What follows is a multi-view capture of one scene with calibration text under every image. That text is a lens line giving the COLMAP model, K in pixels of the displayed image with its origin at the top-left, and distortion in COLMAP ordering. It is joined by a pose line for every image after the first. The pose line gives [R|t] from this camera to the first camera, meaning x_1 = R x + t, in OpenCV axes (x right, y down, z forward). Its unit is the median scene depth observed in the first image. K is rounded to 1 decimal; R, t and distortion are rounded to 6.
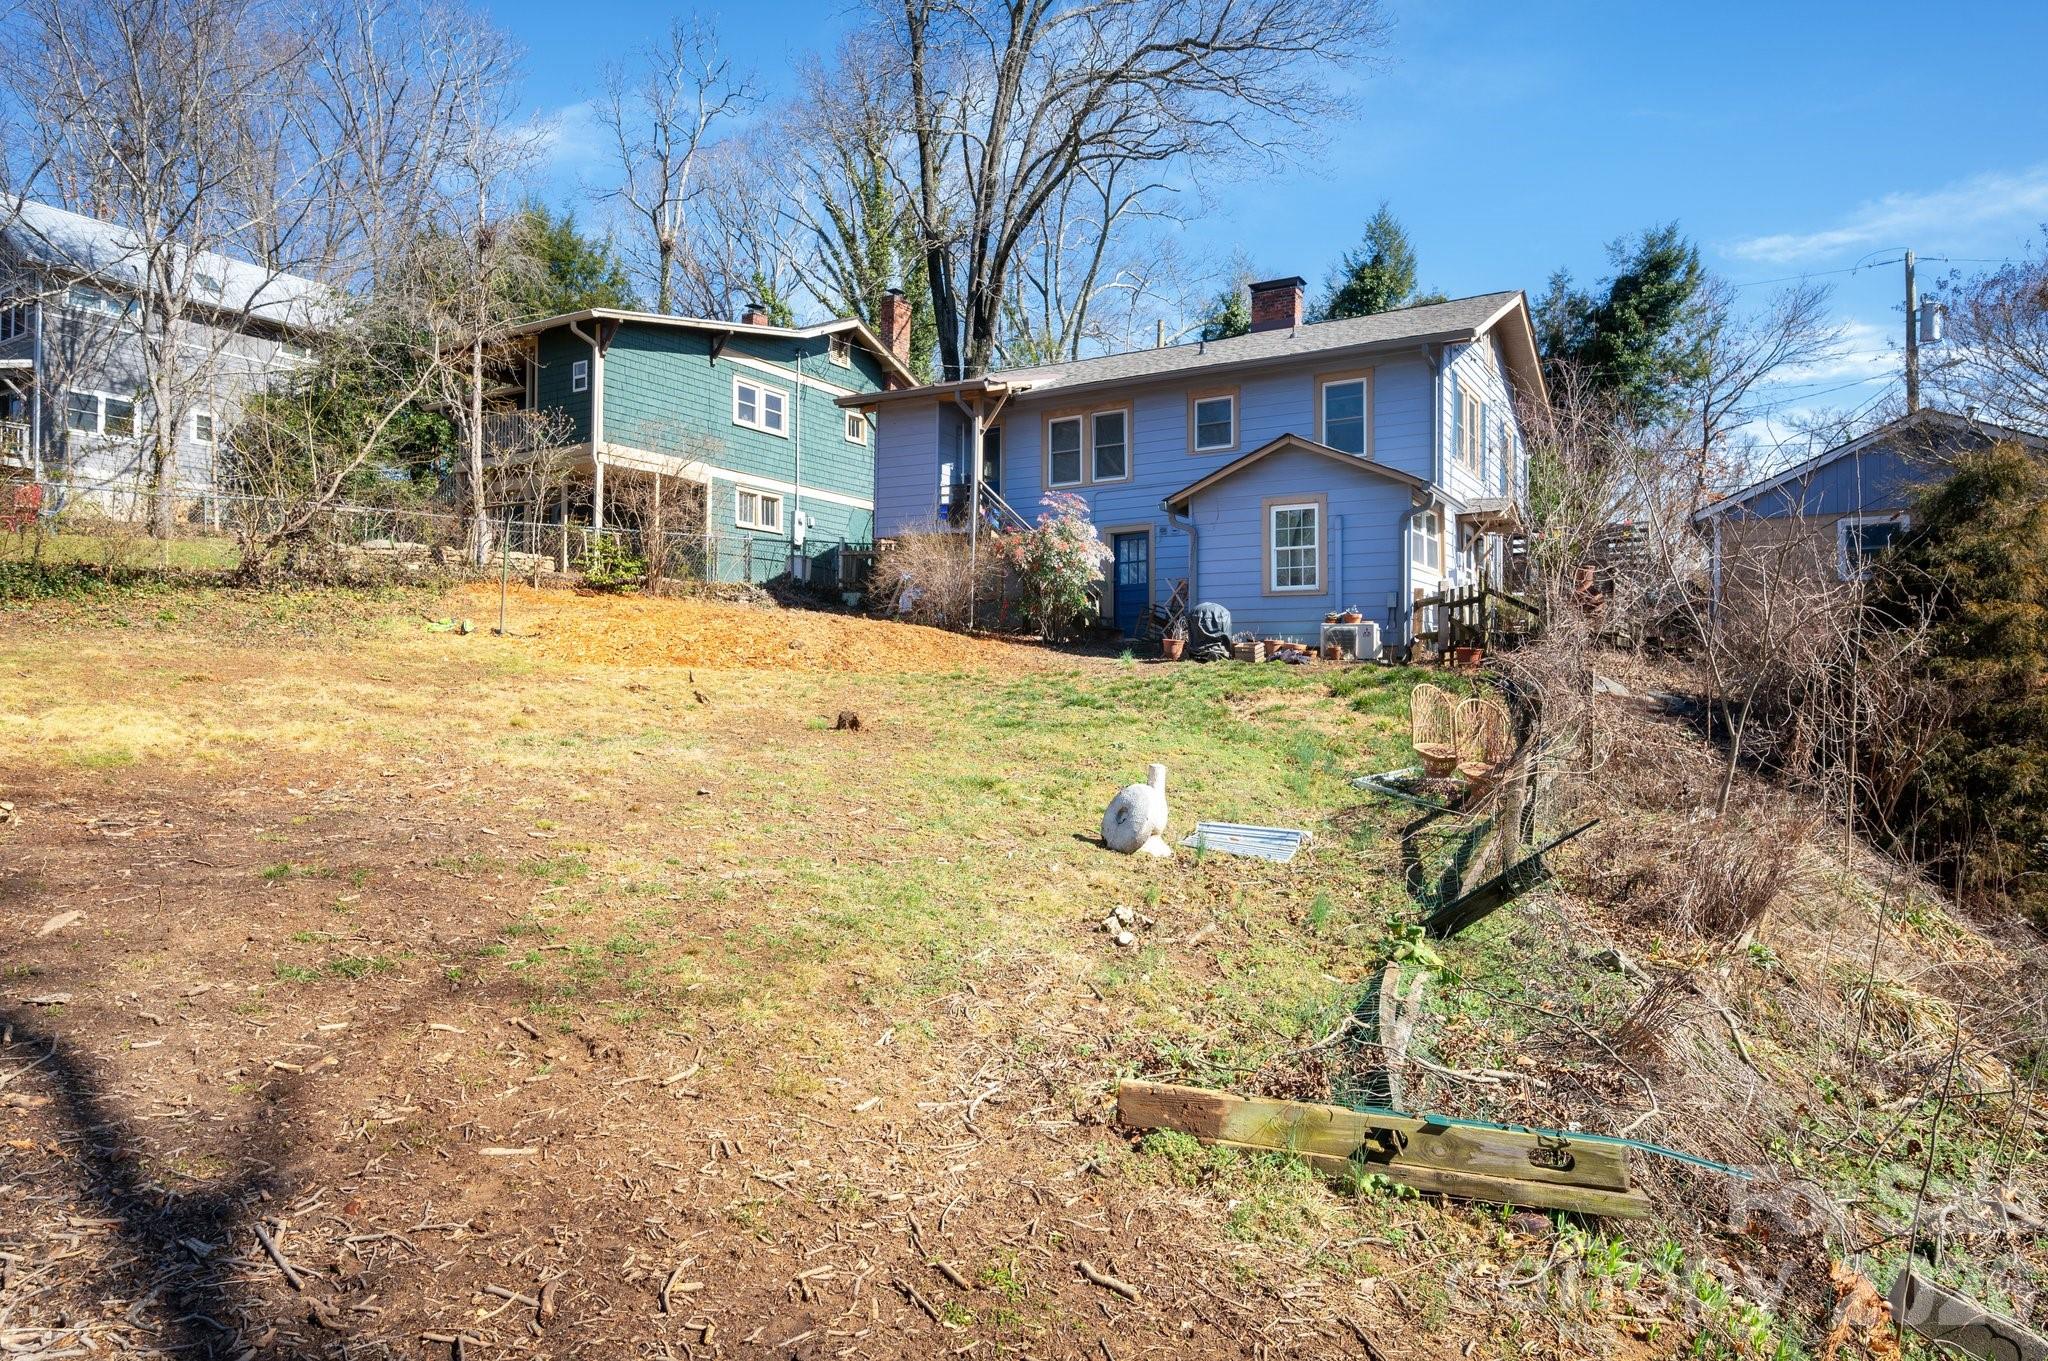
lens RADIAL K [[1239.2, 0, 1028.7], [0, 1239.2, 678.4], [0, 0, 1]] dist [-0.003893, 0.000623]
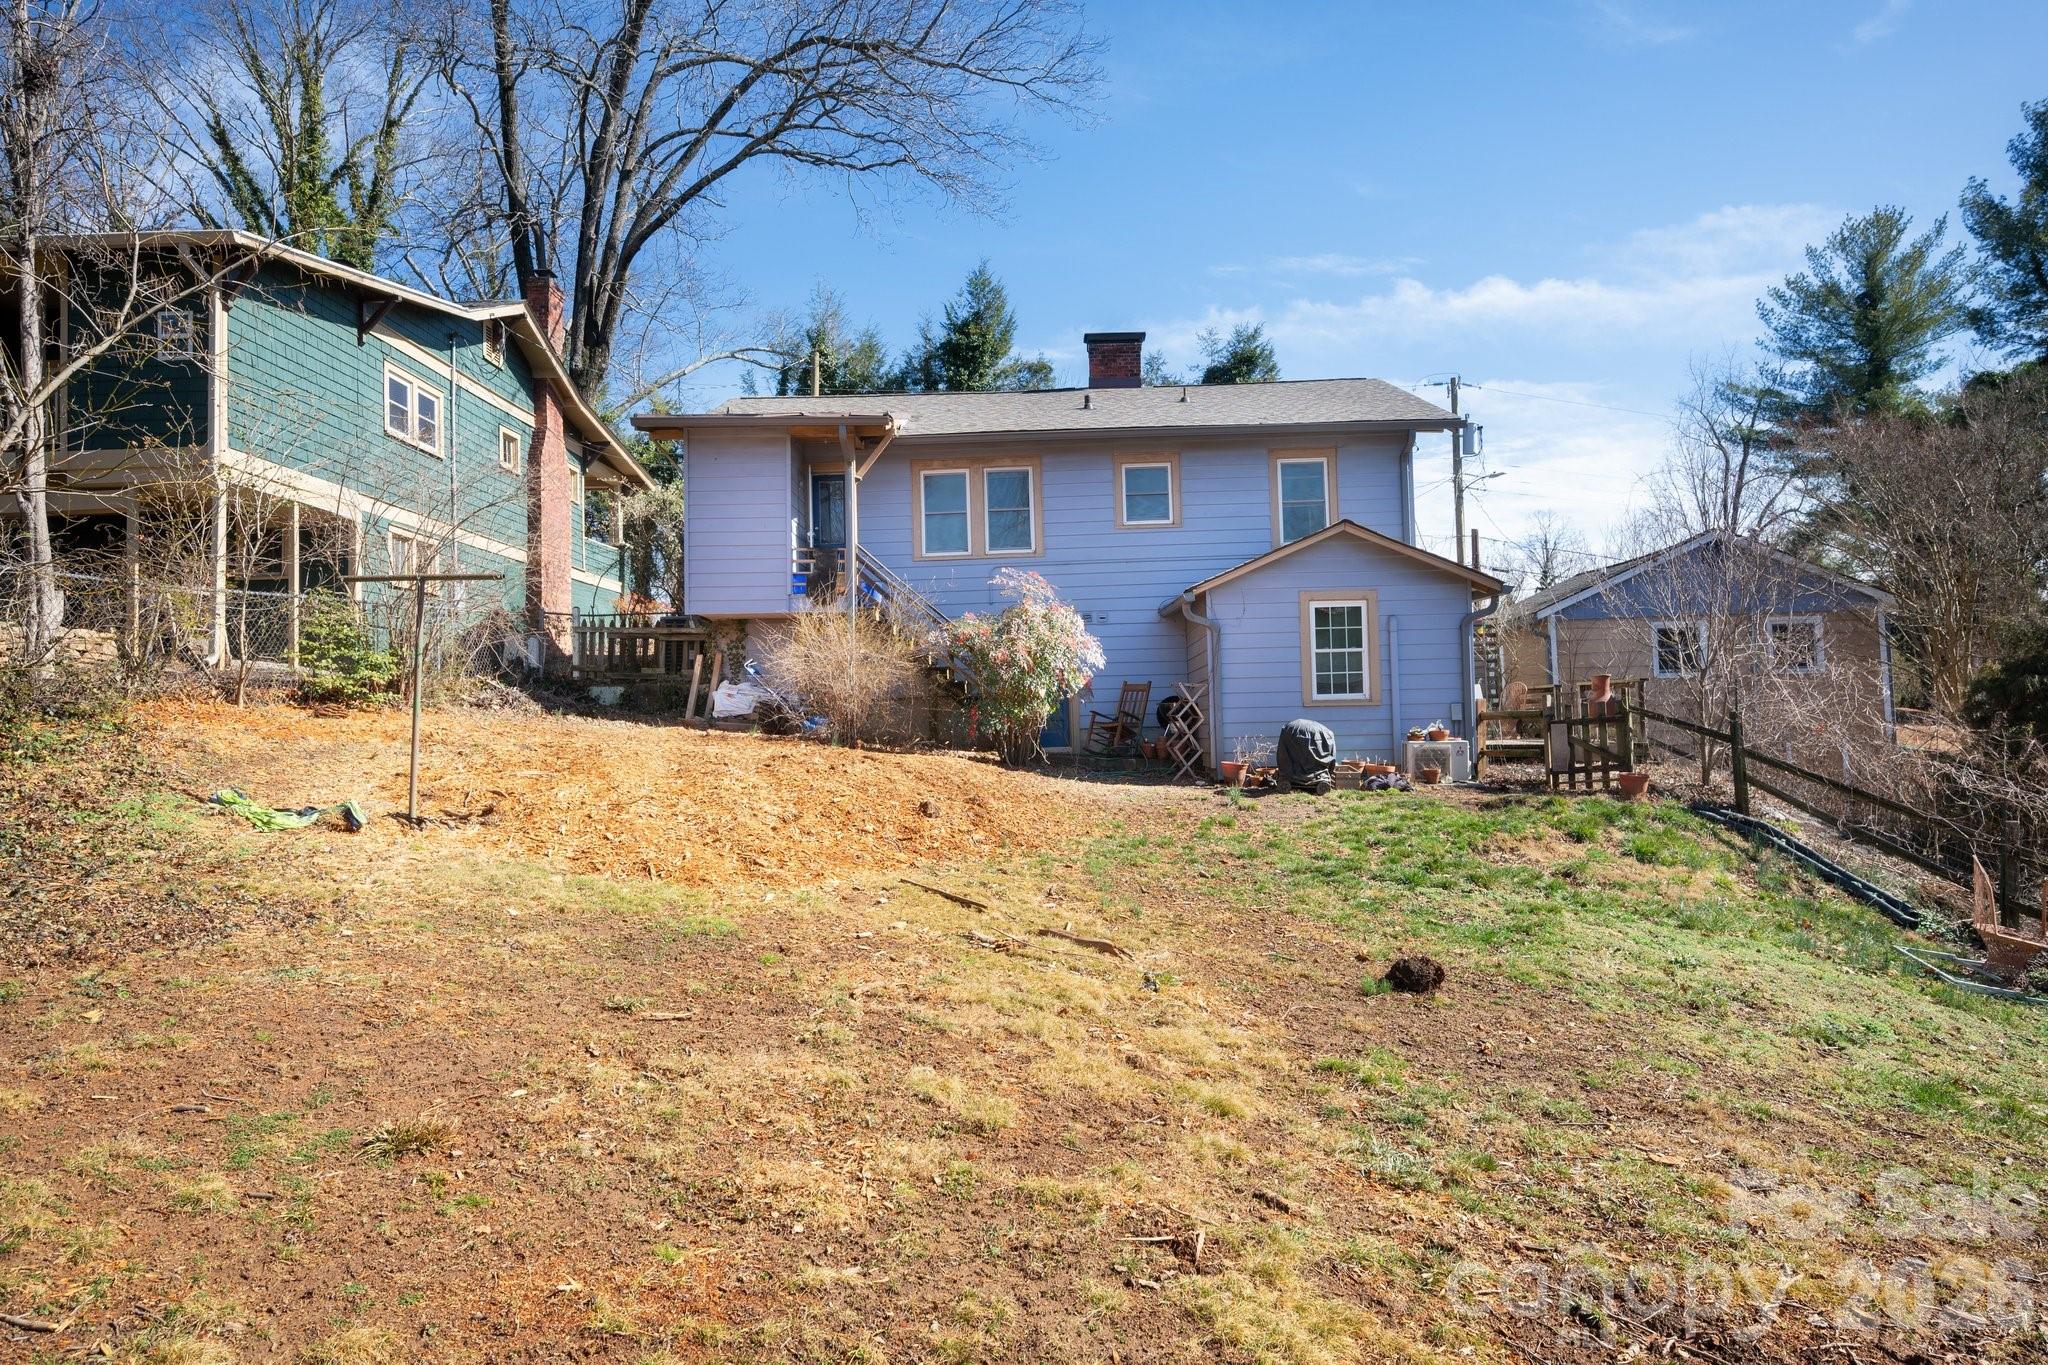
lens RADIAL K [[1237.8, 0, 1038.2], [0, 1237.8, 688.6], [0, 0, 1]] dist [-0.017241, -0.001565]
pose [[0.860081, -0.010590, 0.510048, -0.283923], [0.023609, 0.999540, -0.019059, -0.046893], [-0.509612, 0.028434, 0.859935, 0.254655]]
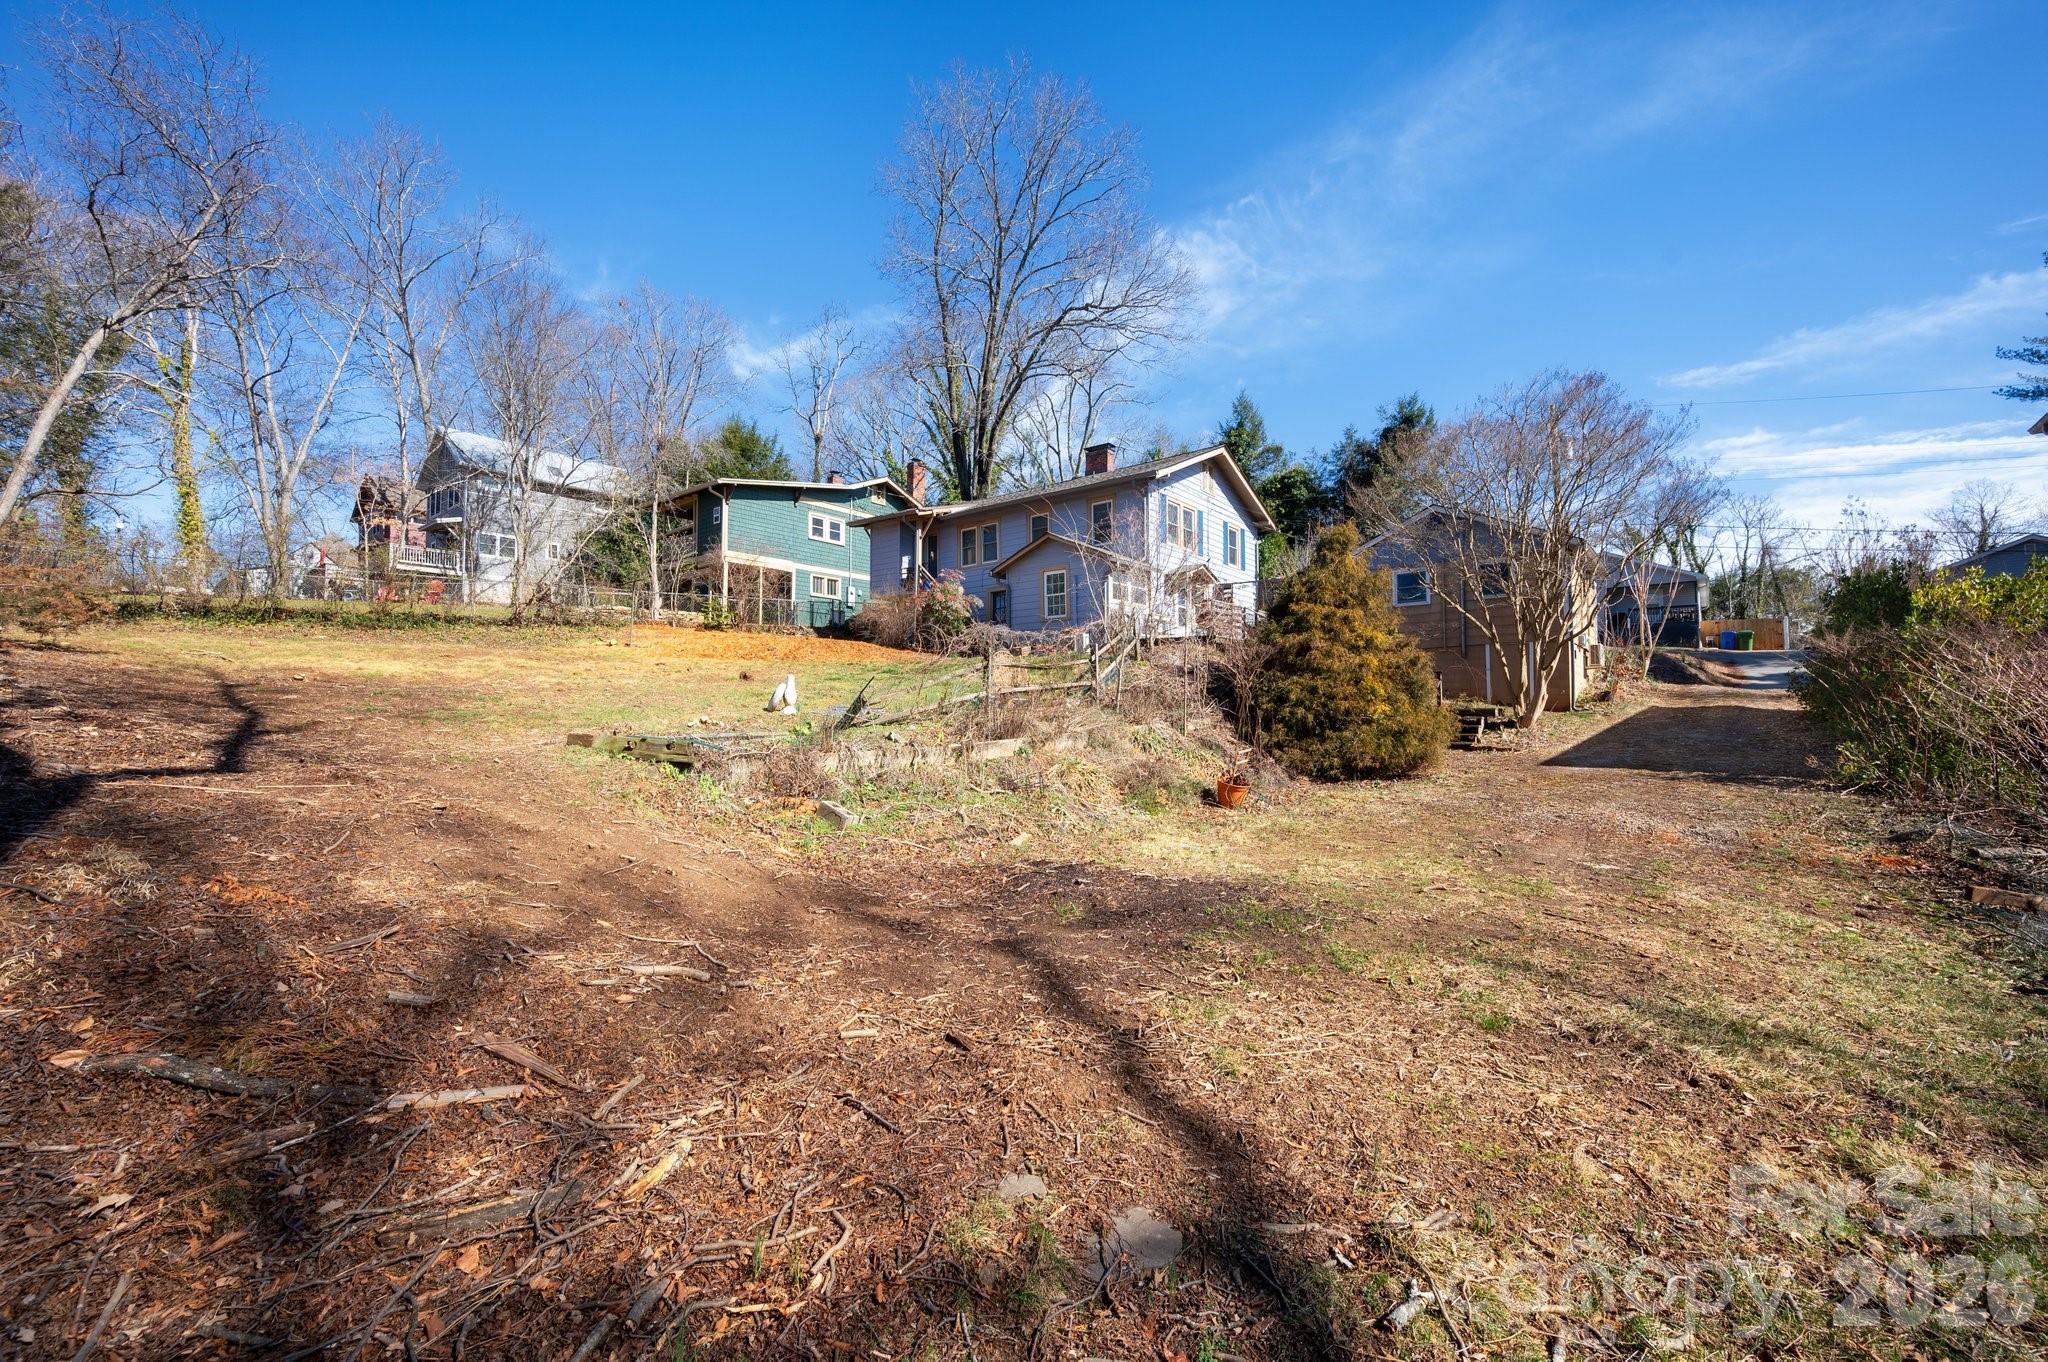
lens RADIAL K [[828.7, 0, 1023.3], [0, 828.7, 682.6], [0, 0, 1]] dist [0.000002, 0.000688]
pose [[0.991690, -0.011039, -0.128178, 0.225026], [0.007247, 0.999523, -0.030016, 0.041038], [0.128448, 0.028838, 0.991297, -0.141432]]
